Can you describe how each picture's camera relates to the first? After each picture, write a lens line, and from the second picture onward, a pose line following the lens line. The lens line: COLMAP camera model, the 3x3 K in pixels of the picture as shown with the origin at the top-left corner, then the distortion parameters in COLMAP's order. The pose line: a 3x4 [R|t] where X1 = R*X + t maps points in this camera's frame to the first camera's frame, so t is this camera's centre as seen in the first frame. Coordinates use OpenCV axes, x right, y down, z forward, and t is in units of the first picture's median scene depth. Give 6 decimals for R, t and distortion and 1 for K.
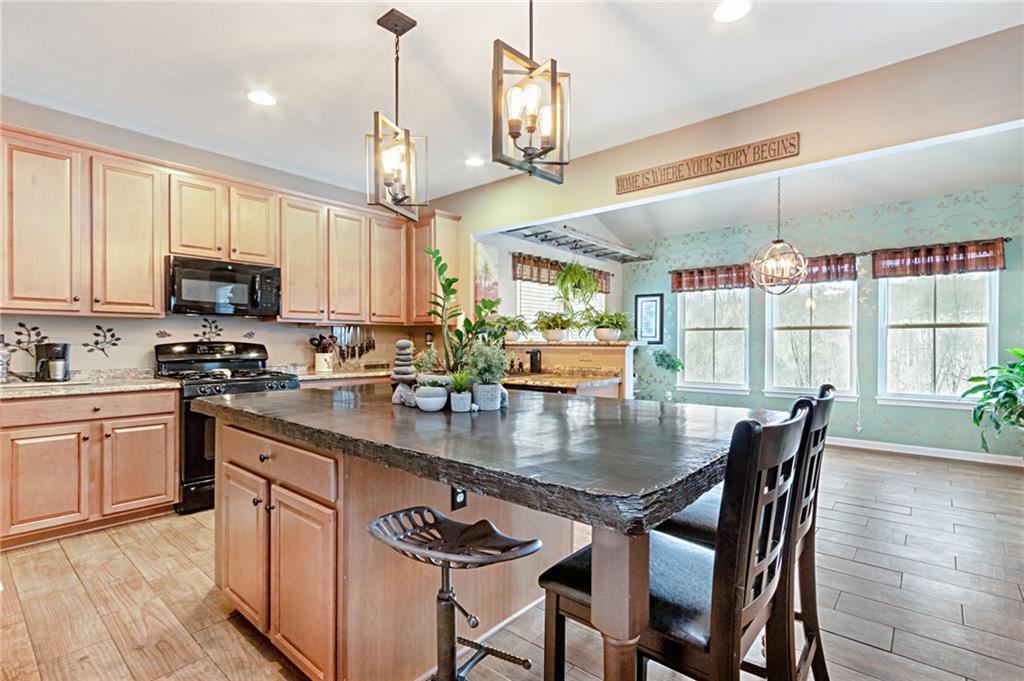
lens RADIAL K [[463.0, 0, 508.6], [0, 463.0, 343.9], [0, 0, 1]] dist [0.038529, -0.016670]
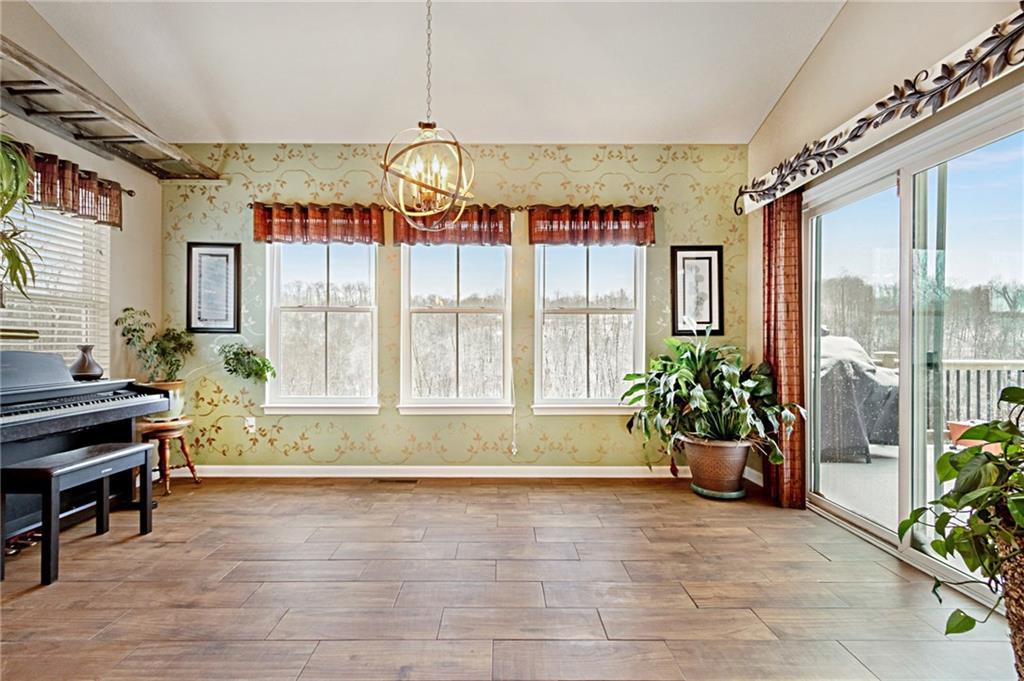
lens RADIAL K [[489.8, 0, 488.7], [0, 489.8, 344.5], [0, 0, 1]] dist [0.000040, 0.000227]
pose [[0.766198, 0.001633, 0.642603, 0.226419], [-0.000768, 0.999998, -0.001626, 0.017855], [-0.642604, 0.000752, 0.766198, 0.439600]]
